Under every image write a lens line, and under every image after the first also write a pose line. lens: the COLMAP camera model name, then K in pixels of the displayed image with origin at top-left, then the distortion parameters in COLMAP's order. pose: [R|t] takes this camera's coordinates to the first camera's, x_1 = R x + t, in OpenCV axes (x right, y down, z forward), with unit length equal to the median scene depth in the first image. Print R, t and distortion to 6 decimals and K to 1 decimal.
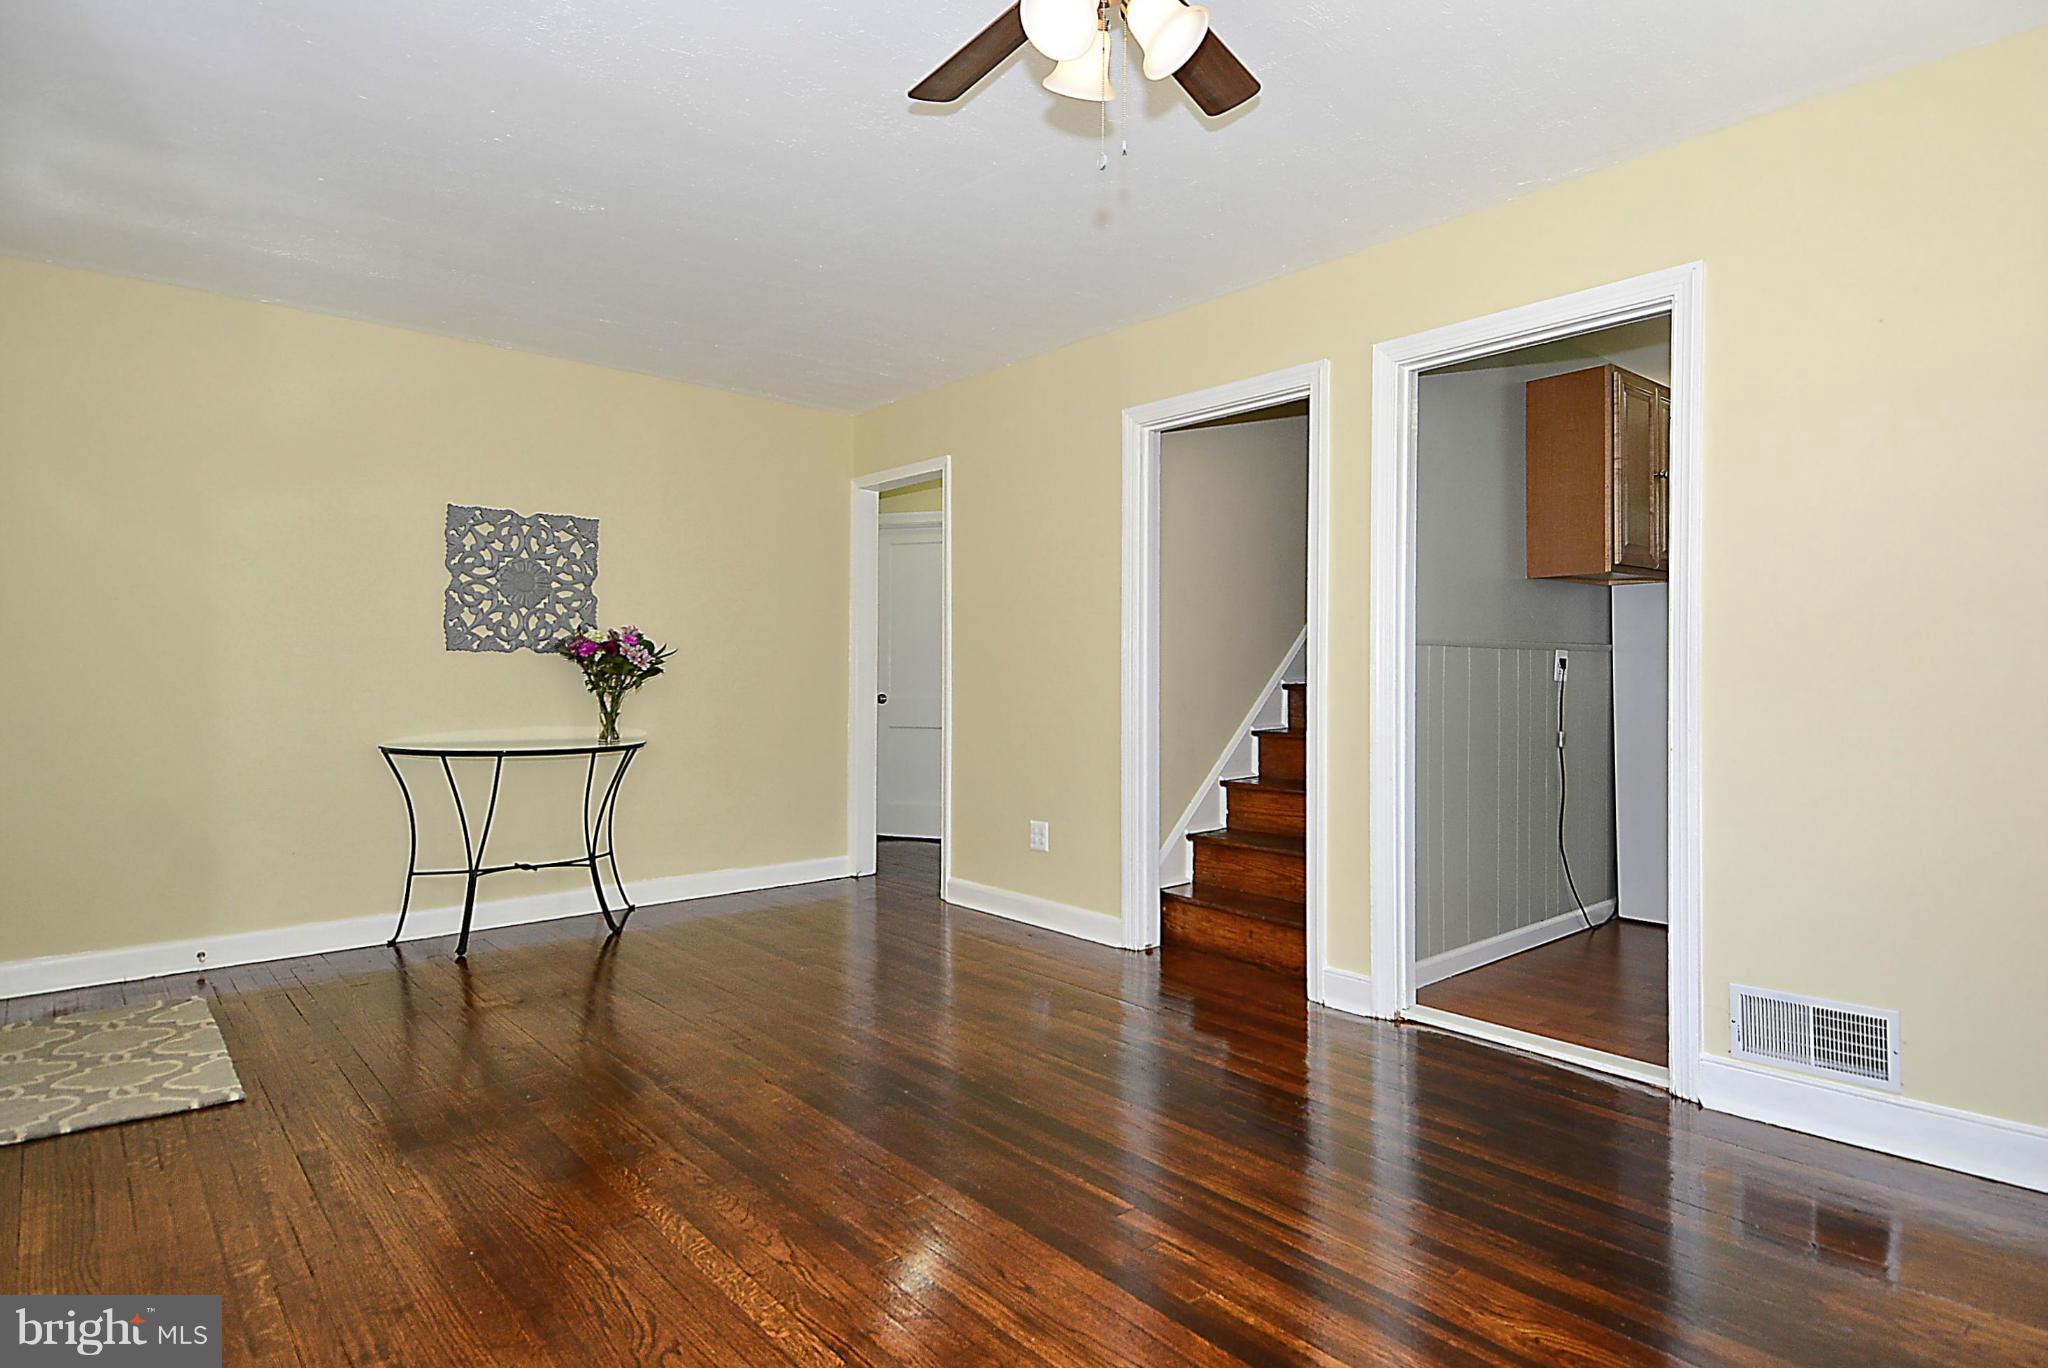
lens RADIAL K [[1102.5, 0, 1036.1], [0, 1102.5, 673.4], [0, 0, 1]] dist [0.022702, -0.007442]
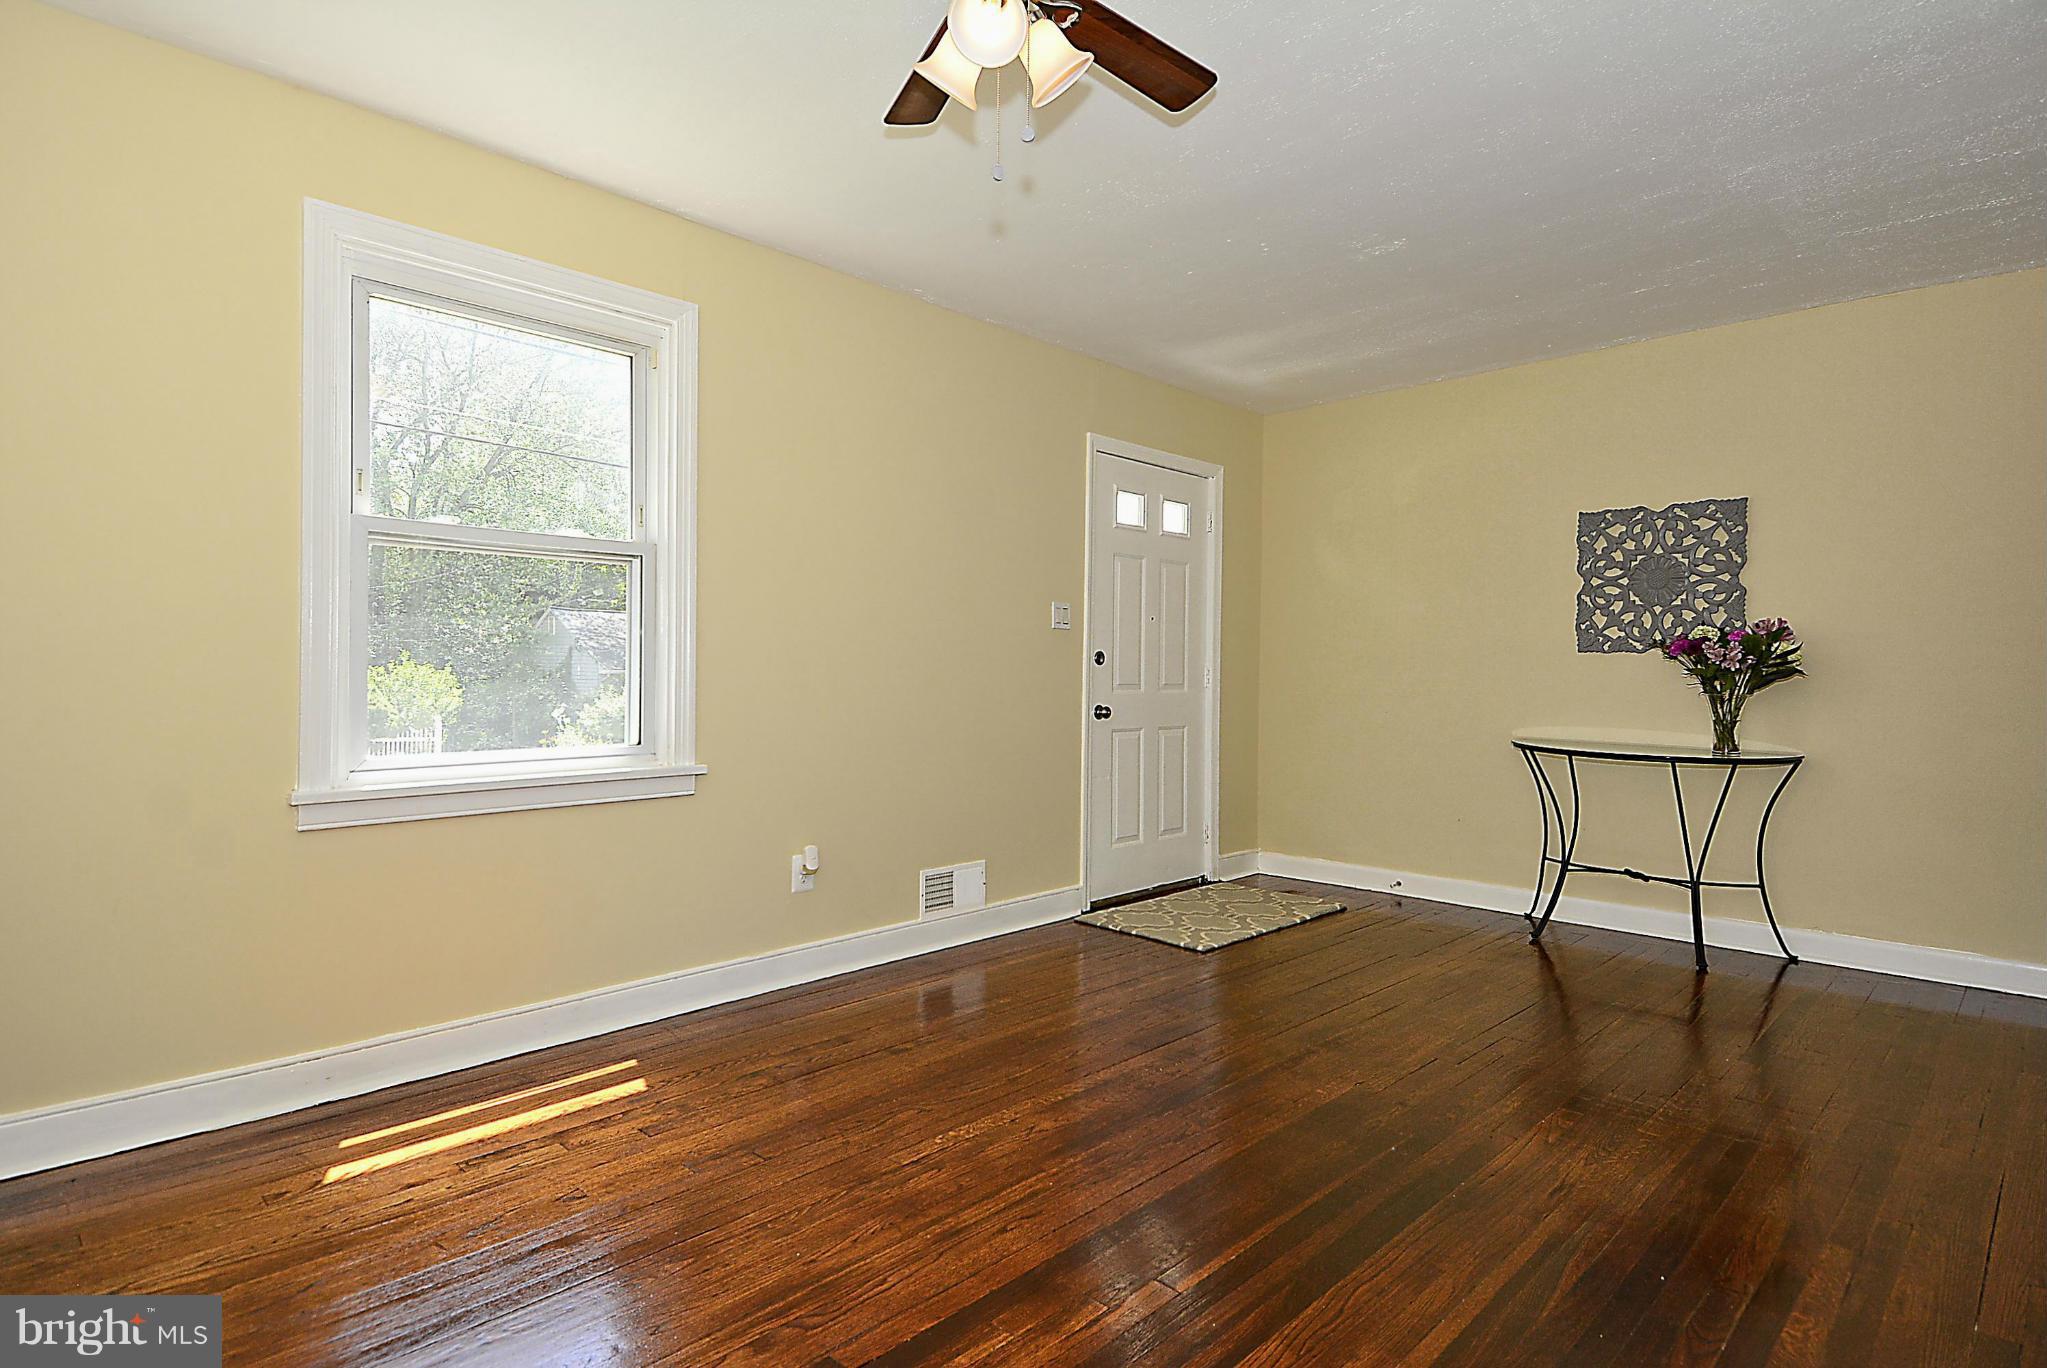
lens RADIAL K [[1102.0, 0, 1038.6], [0, 1102.0, 672.6], [0, 0, 1]] dist [0.022702, -0.007442]
pose [[0.044501, -0.003425, -0.999003, 0.472490], [-0.007188, 0.999967, -0.003748, 0.005753], [0.998983, 0.007348, 0.044475, 0.430384]]
